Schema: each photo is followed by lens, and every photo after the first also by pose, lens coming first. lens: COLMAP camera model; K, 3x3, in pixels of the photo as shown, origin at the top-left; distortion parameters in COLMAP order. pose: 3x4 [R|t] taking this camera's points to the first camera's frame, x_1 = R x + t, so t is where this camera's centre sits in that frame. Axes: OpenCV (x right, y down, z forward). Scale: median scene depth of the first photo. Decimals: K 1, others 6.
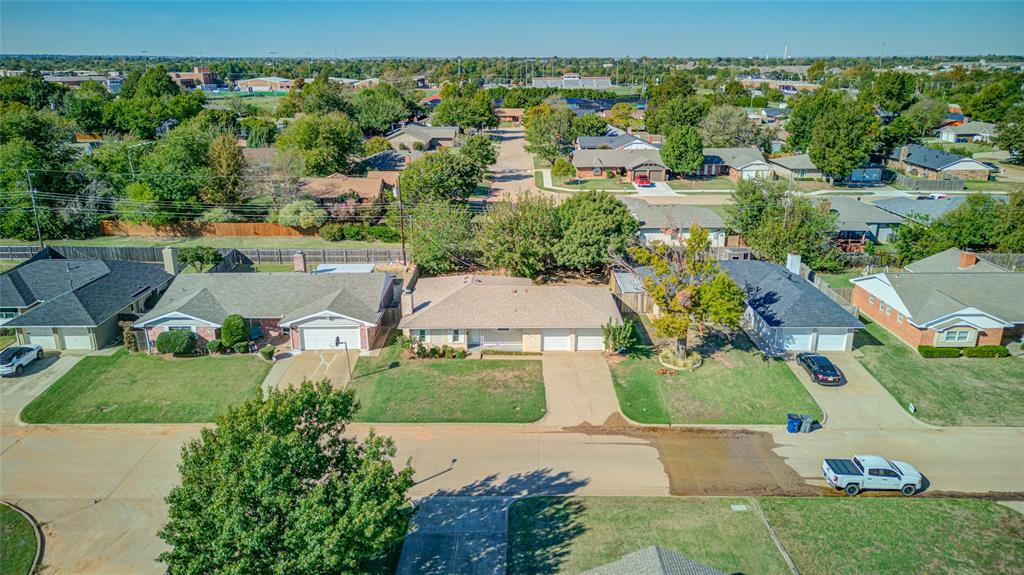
lens RADIAL K [[717.4, 0, 512.0], [0, 717.4, 287.5], [0, 0, 1]] dist [0.069003, -0.071005]
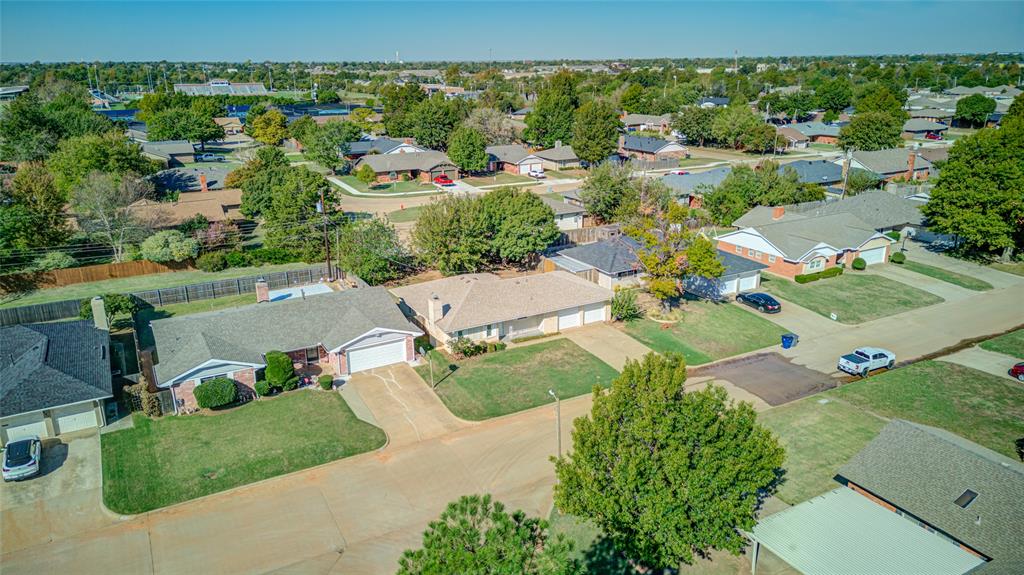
lens RADIAL K [[720.9, 0, 512.0], [0, 720.9, 287.5], [0, 0, 1]] dist [0.084028, -0.076566]
pose [[0.875358, -0.152988, 0.458632, -0.526064], [0.156397, 0.987214, 0.030804, -0.022732], [-0.457481, 0.044764, 0.888092, 0.040959]]
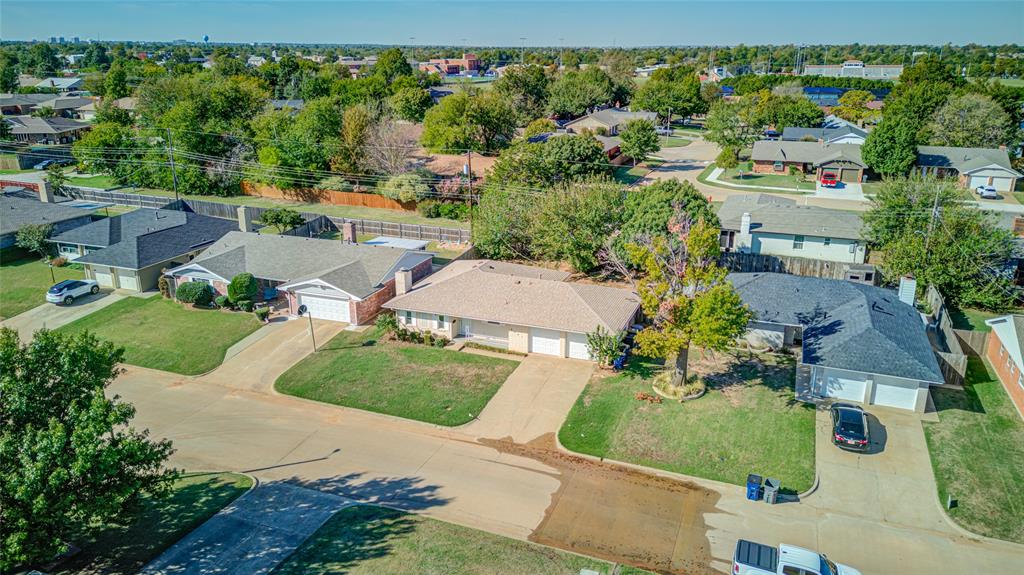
lens RADIAL K [[741.5, 0, 512.0], [0, 741.5, 287.5], [0, 0, 1]] dist [0.070955, -0.070172]
pose [[0.933655, 0.114092, -0.339515, 0.324209], [-0.112809, 0.993337, 0.023586, -0.009465], [0.339944, 0.016279, 0.940305, 0.137787]]
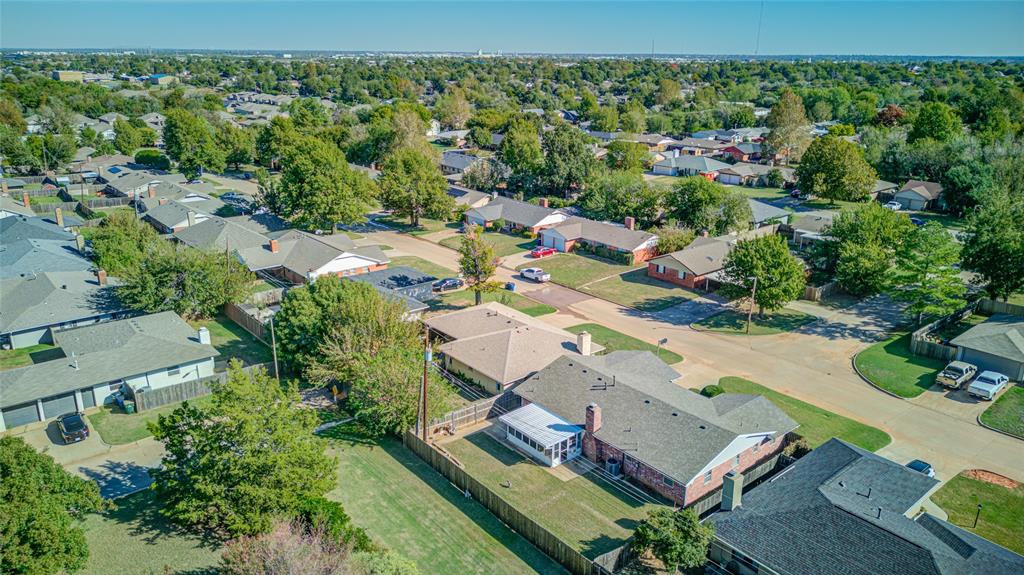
lens RADIAL K [[717.4, 0, 512.0], [0, 717.4, 287.5], [0, 0, 1]] dist [0.069003, -0.071005]
pose [[-0.637263, -0.239229, 0.732574, -0.939424], [0.234376, 0.845405, 0.479957, -0.667948], [-0.734141, 0.477557, -0.482676, 1.651737]]
